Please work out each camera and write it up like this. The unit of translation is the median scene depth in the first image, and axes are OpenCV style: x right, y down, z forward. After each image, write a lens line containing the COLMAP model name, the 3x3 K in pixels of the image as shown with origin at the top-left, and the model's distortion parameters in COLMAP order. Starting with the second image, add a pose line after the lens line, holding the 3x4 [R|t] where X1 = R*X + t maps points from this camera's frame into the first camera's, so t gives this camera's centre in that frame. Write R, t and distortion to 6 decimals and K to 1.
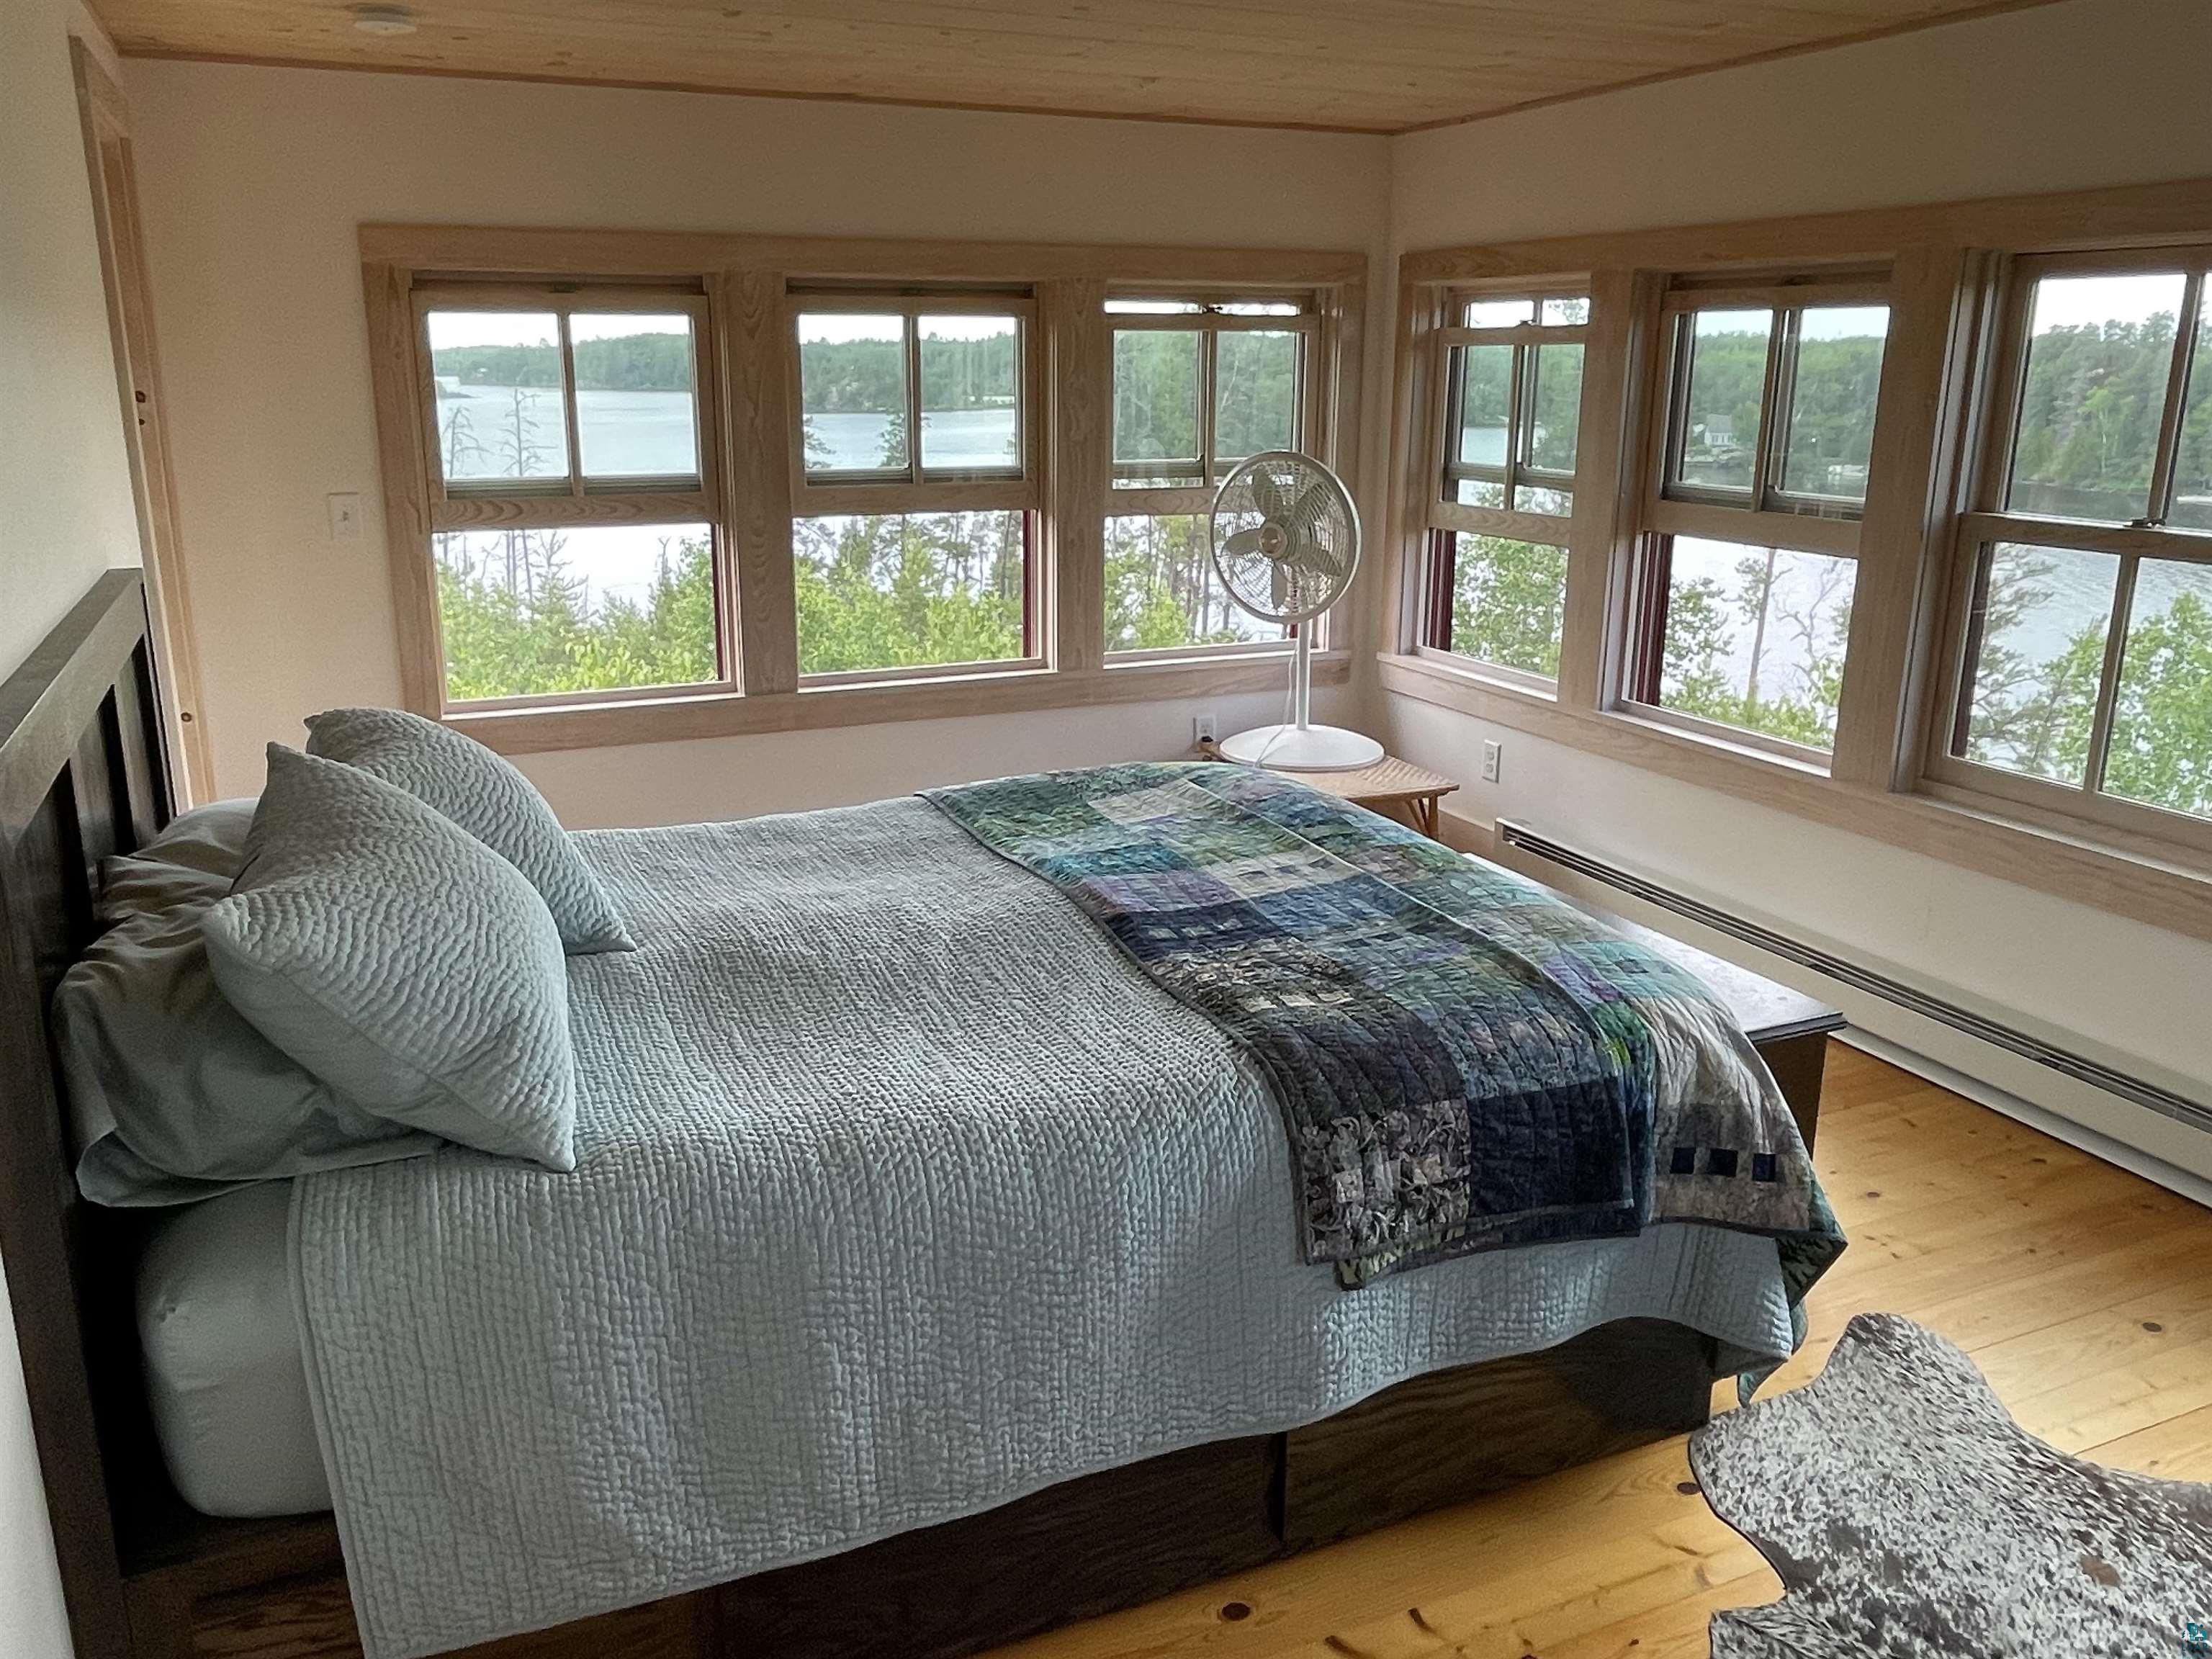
lens RADIAL K [[1702.2, 0, 1106.0], [0, 1702.2, 829.5], [0, 0, 1]] dist [-0.015630, -0.001195]
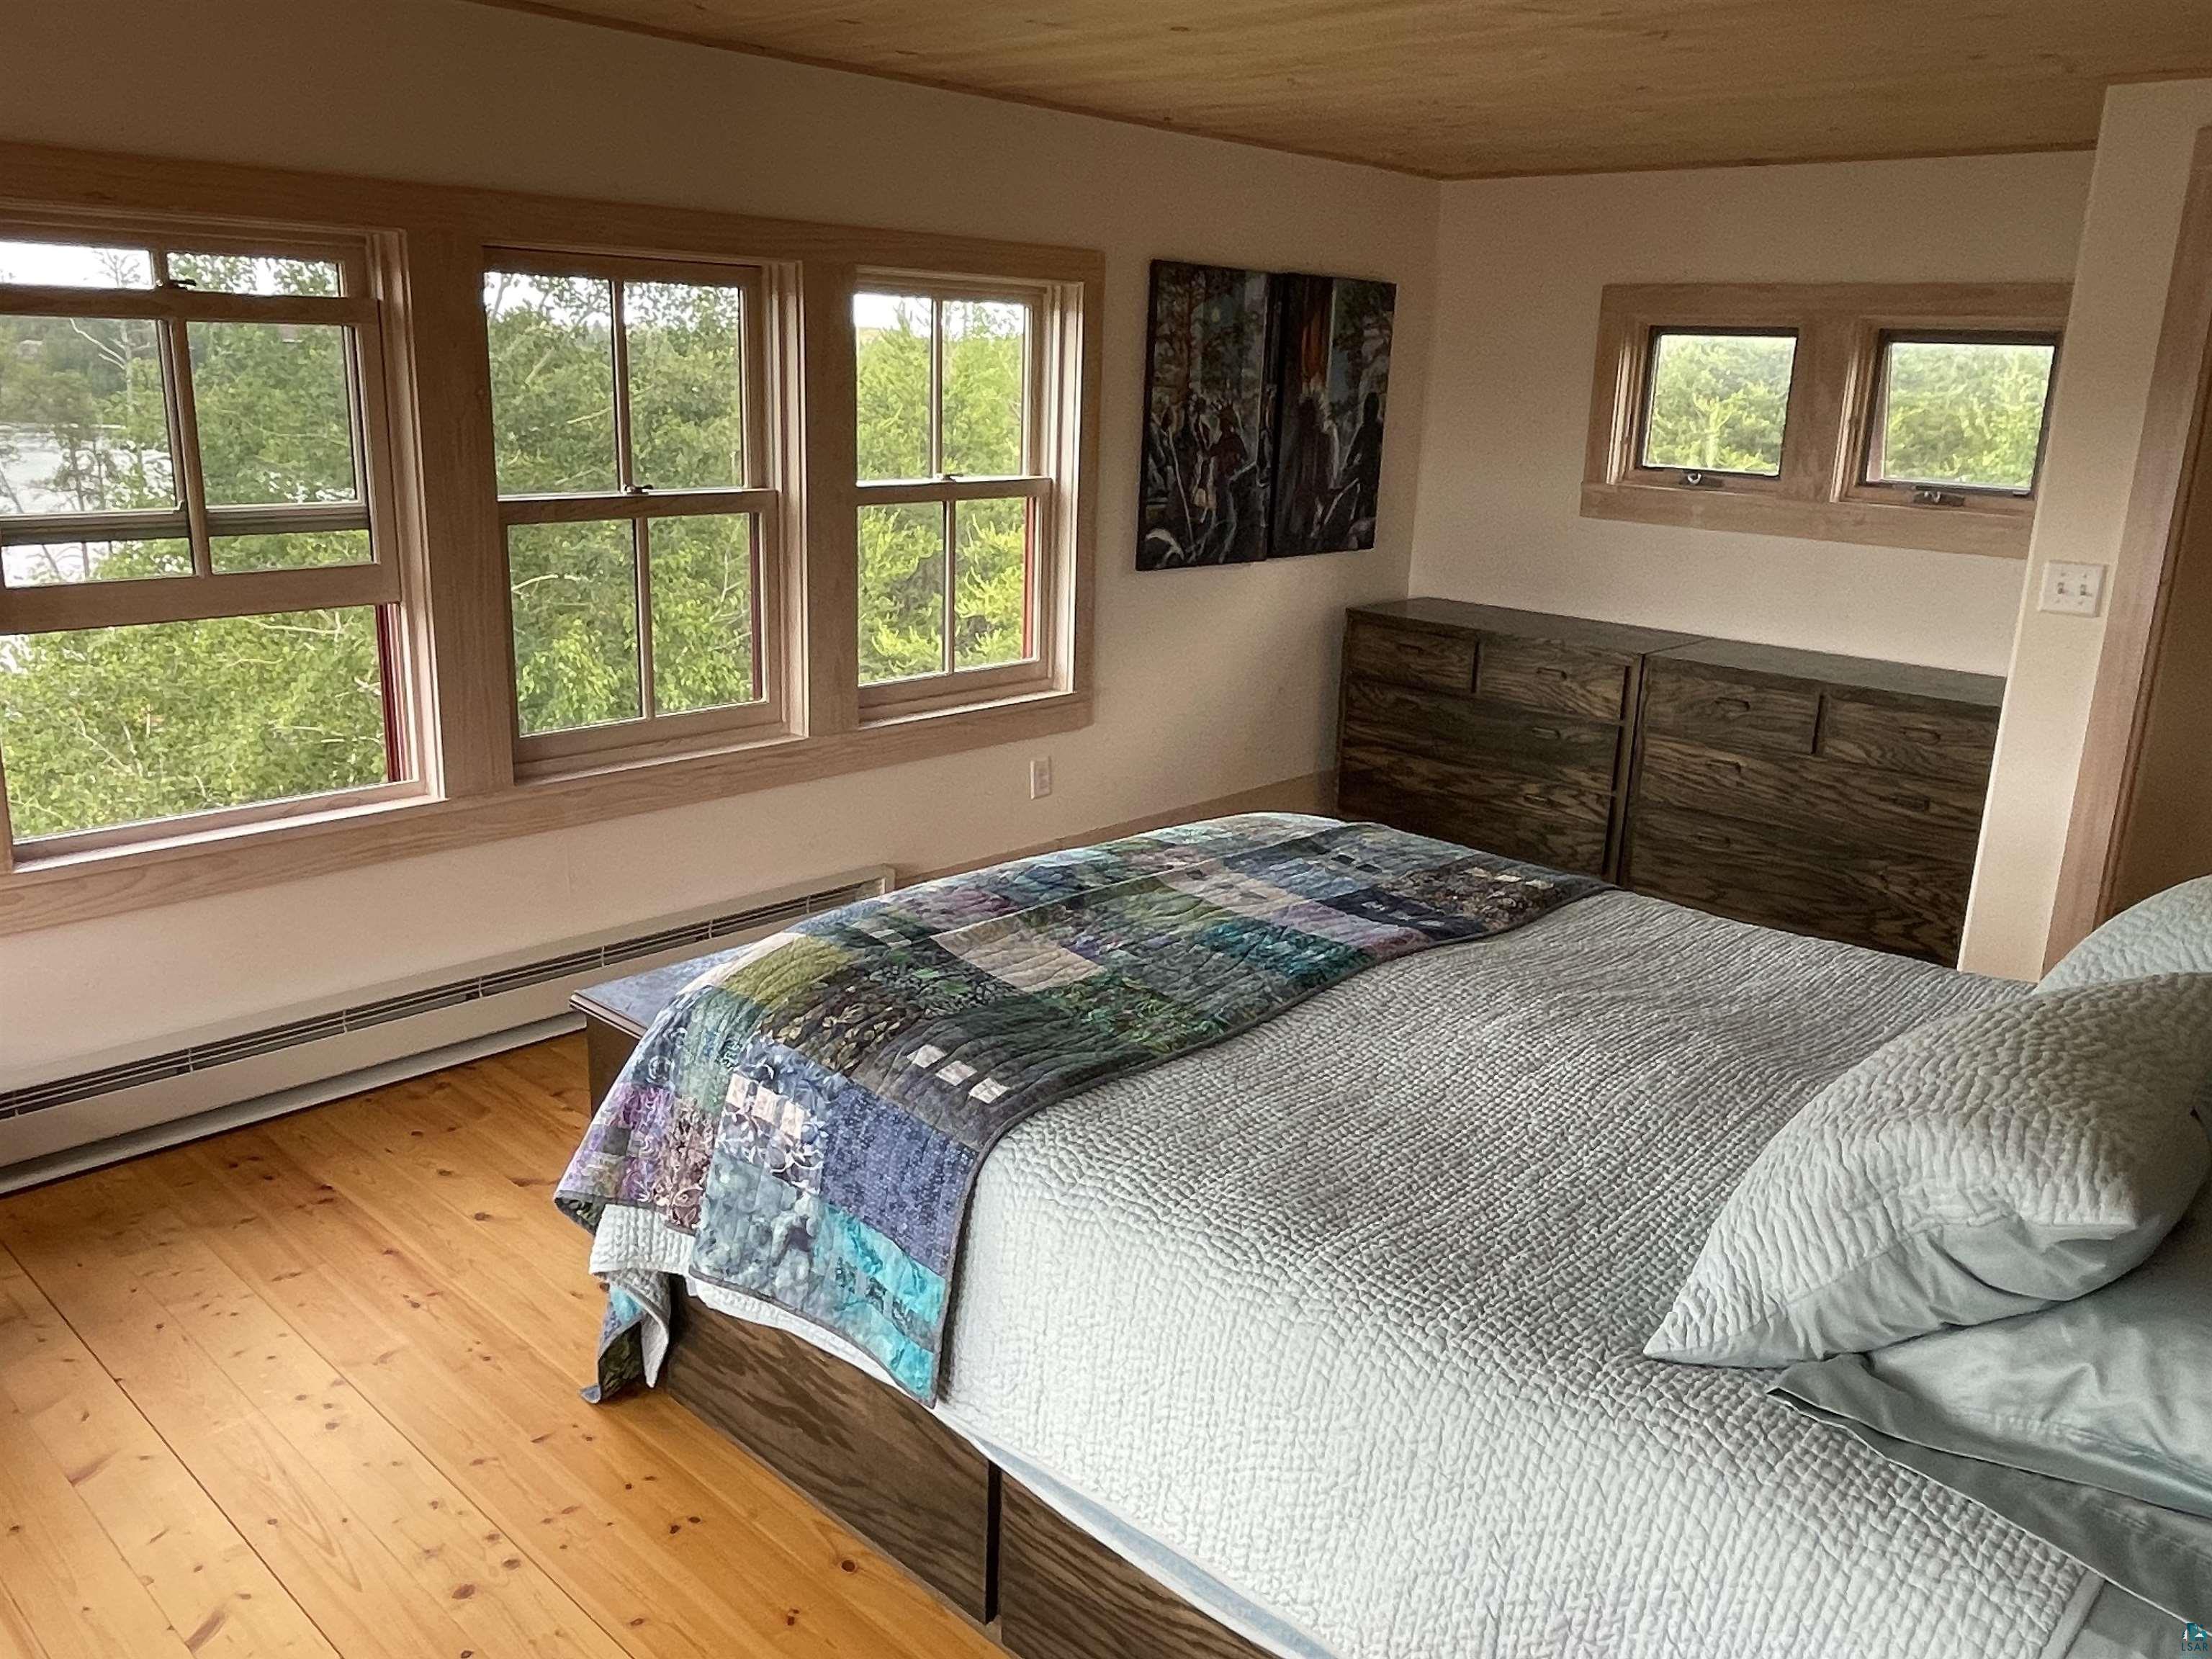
lens RADIAL K [[1714.6, 0, 1106.0], [0, 1714.6, 829.5], [0, 0, 1]] dist [0.000964, 0.000034]
pose [[-0.377064, -0.267311, 0.886774, -0.766150], [0.221777, 0.903533, 0.366664, -0.399611], [-0.899243, 0.334922, -0.281406, 1.369609]]
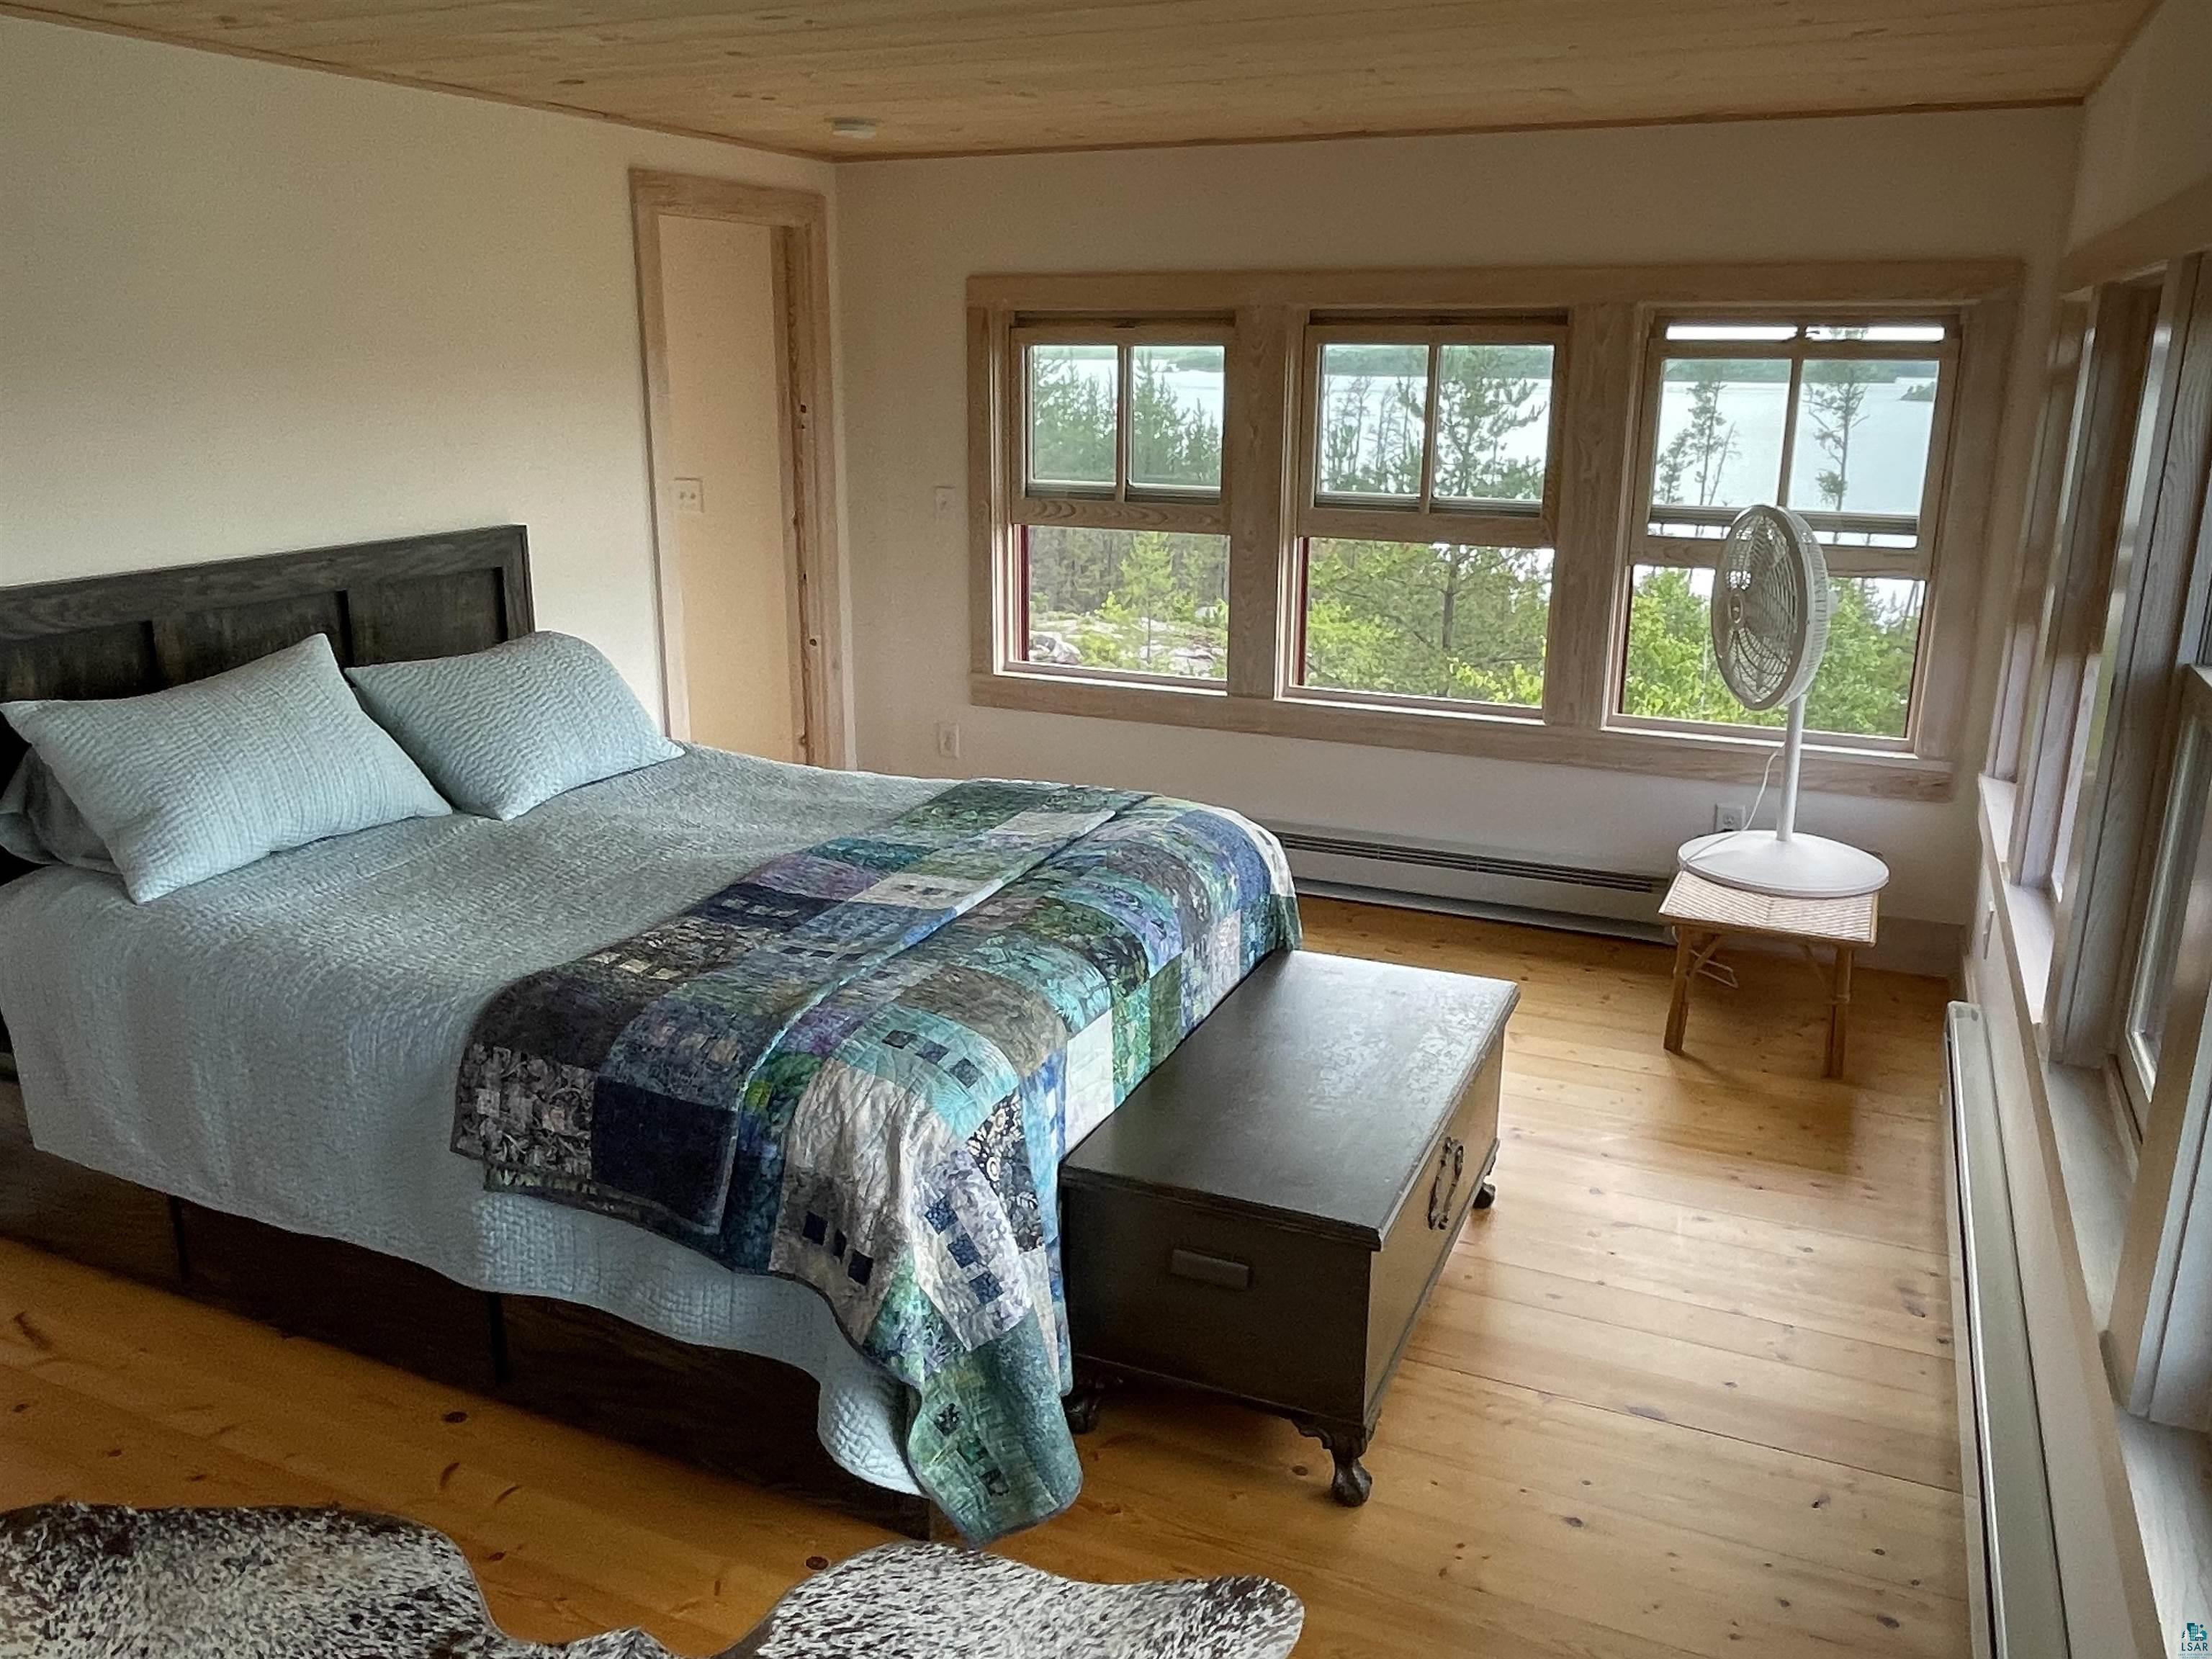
lens RADIAL K [[1714.6, 0, 1106.0], [0, 1714.6, 829.5], [0, 0, 1]] dist [0.000964, 0.000034]
pose [[0.658924, 0.203117, -0.724268, 0.967765], [-0.204327, 0.974981, 0.087535, -0.132733], [0.723927, 0.090309, 0.683940, 0.357492]]
